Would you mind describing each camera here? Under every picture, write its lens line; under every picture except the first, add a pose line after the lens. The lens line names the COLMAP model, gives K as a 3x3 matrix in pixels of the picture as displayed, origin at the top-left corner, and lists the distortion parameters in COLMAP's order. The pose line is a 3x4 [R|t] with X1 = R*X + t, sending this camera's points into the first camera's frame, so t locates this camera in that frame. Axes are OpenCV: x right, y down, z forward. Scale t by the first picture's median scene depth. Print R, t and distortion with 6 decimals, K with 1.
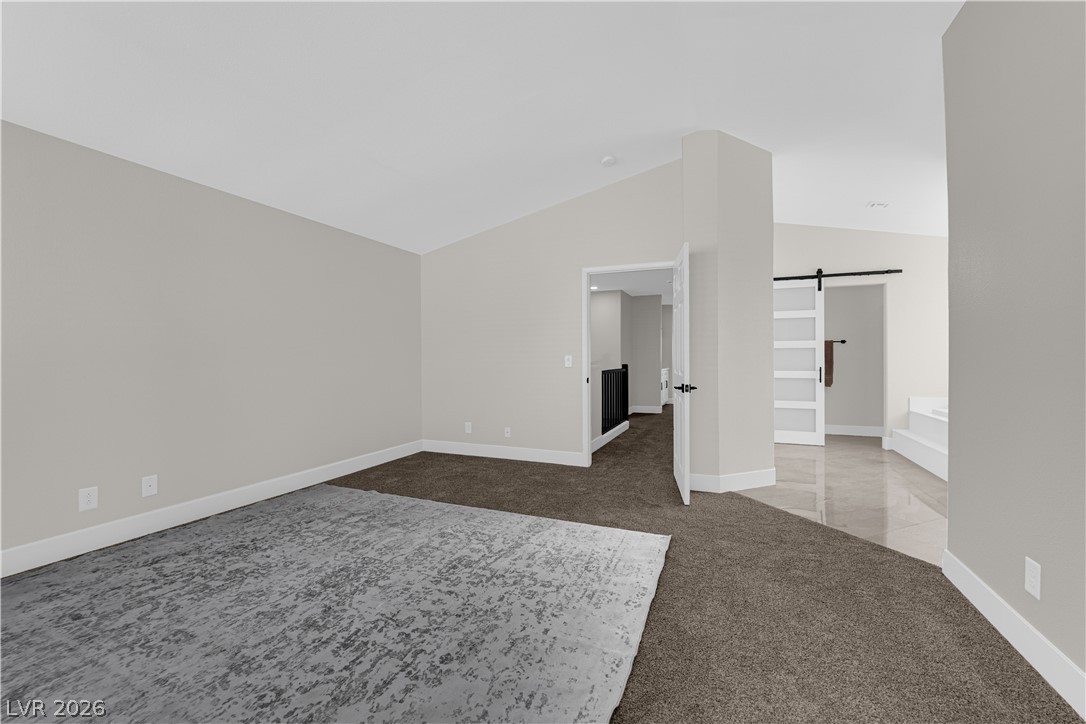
lens RADIAL K [[443.5, 0, 542.3], [0, 443.5, 357.3], [0, 0, 1]] dist [-0.007551, -0.008854]
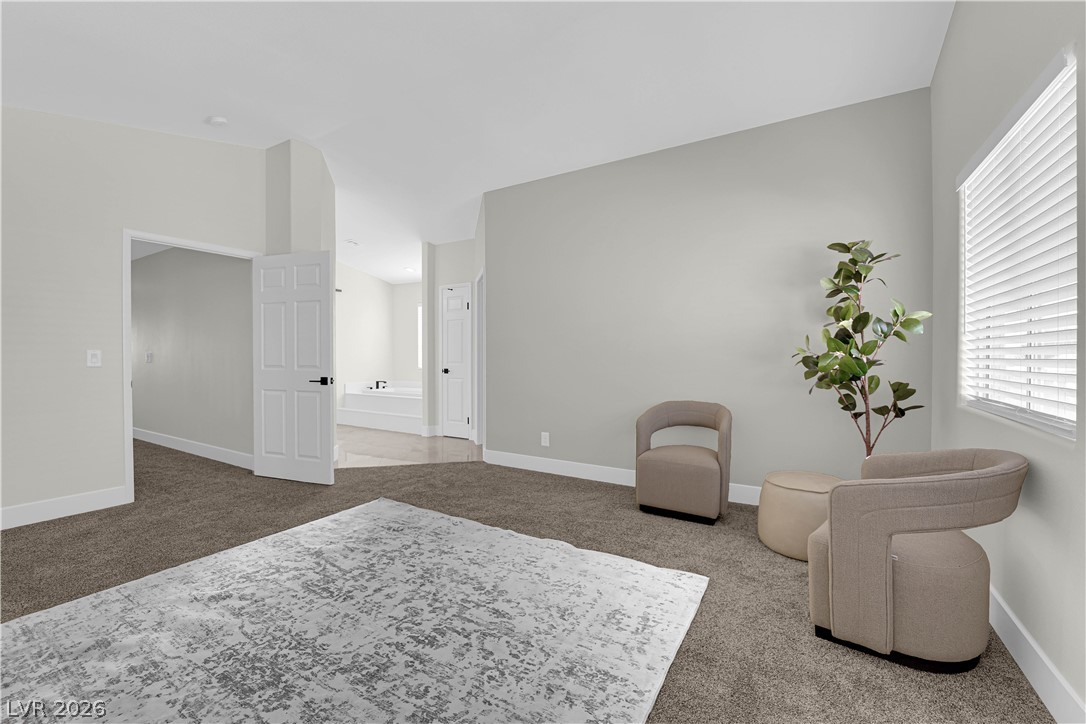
lens RADIAL K [[443.5, 0, 542.3], [0, 443.5, 357.3], [0, 0, 1]] dist [-0.007551, -0.008854]
pose [[0.134851, -0.002869, 0.990862, -1.050183], [-0.001228, 0.999995, 0.003063, 0.007667], [-0.990865, -0.001630, 0.134847, 0.465538]]
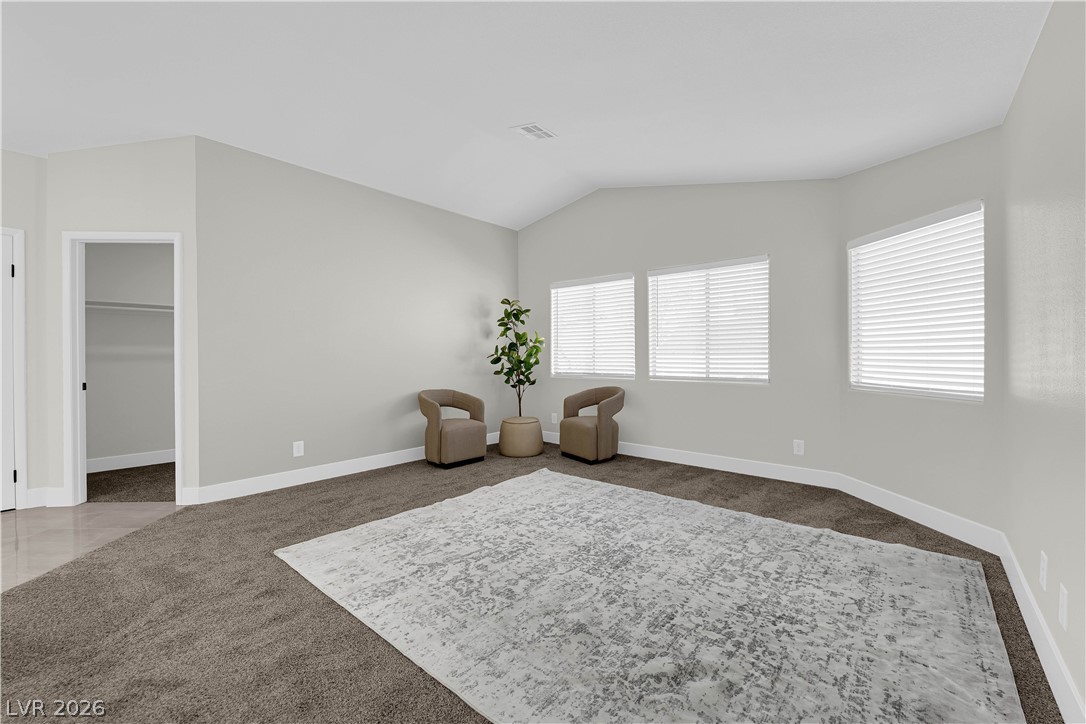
lens RADIAL K [[443.5, 0, 542.3], [0, 443.5, 357.3], [0, 0, 1]] dist [-0.007551, -0.008854]
pose [[-0.956563, 0.005863, 0.291467, -0.599834], [0.005951, 0.999982, -0.000583, 0.011155], [-0.291466, 0.001177, -0.956581, 2.054771]]
